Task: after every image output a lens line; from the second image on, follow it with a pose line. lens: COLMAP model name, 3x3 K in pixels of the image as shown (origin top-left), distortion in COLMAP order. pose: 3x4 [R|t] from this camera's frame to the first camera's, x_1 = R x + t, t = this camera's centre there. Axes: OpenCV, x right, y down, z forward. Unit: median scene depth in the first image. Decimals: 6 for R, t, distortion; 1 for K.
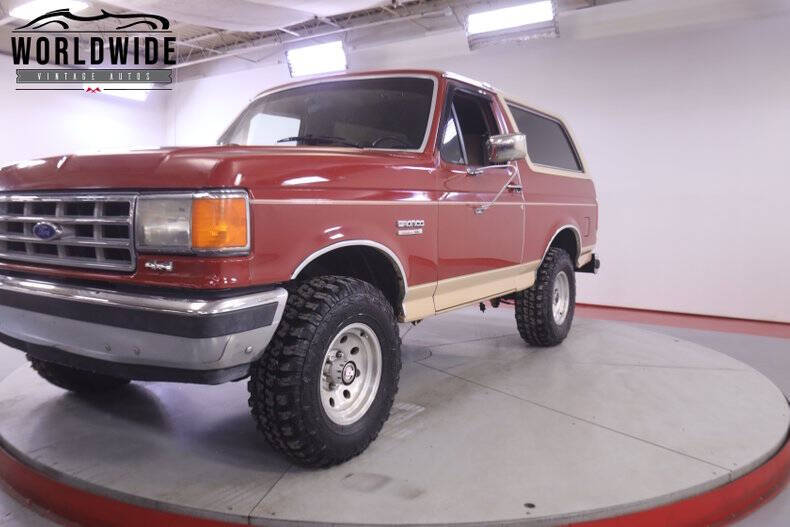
lens RADIAL K [[607.9, 0, 389.5], [0, 607.9, 263.2], [0, 0, 1]] dist [-0.023328, 0.003534]
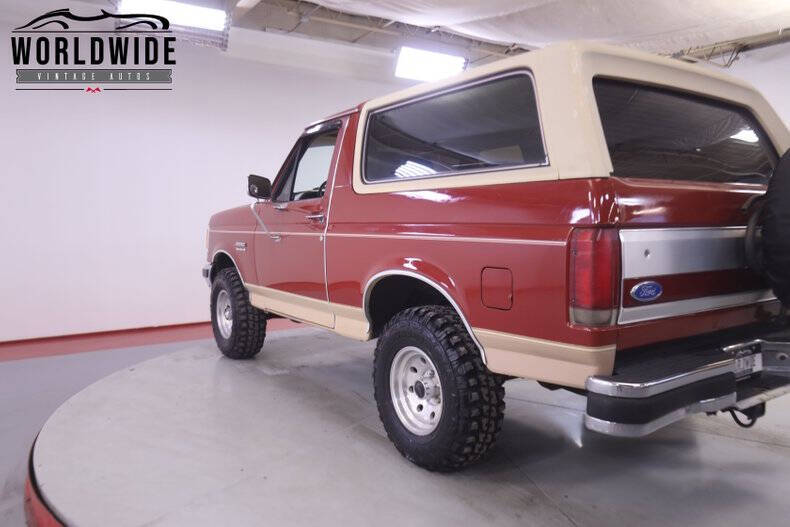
lens RADIAL K [[607.9, 0, 389.5], [0, 607.9, 263.2], [0, 0, 1]] dist [-0.023328, 0.003534]
pose [[-0.387640, 0.058059, -0.919980, 1.183879], [-0.085725, 0.991419, 0.098689, -0.178087], [0.917816, 0.117121, -0.379337, 1.673752]]
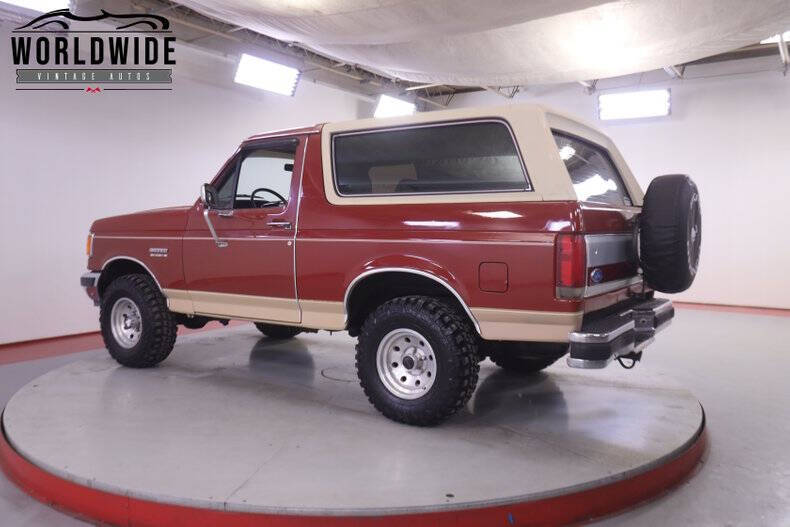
lens RADIAL K [[657.0, 0, 397.3], [0, 657.0, 264.4], [0, 0, 1]] dist [-0.002921, 0.002255]
pose [[0.005524, 0.045355, -0.998956, 1.542757], [-0.098760, 0.994112, 0.044589, -0.143224], [0.995096, 0.098411, 0.009971, 1.359017]]
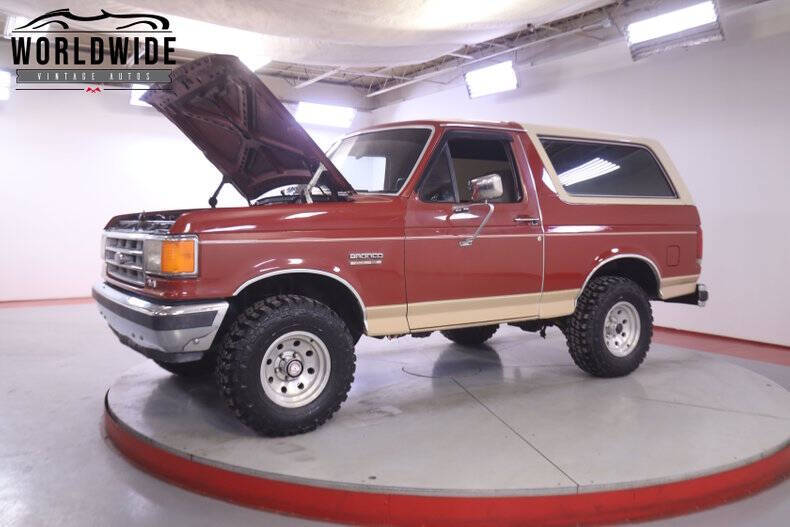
lens RADIAL K [[679.5, 0, 396.2], [0, 679.5, 260.5], [0, 0, 1]] dist [-0.013928, 0.002119]
pose [[0.917173, 0.017885, -0.398089, 0.533662], [-0.031061, 0.999162, -0.026673, -0.016685], [0.397278, 0.036829, 0.916959, -0.207195]]
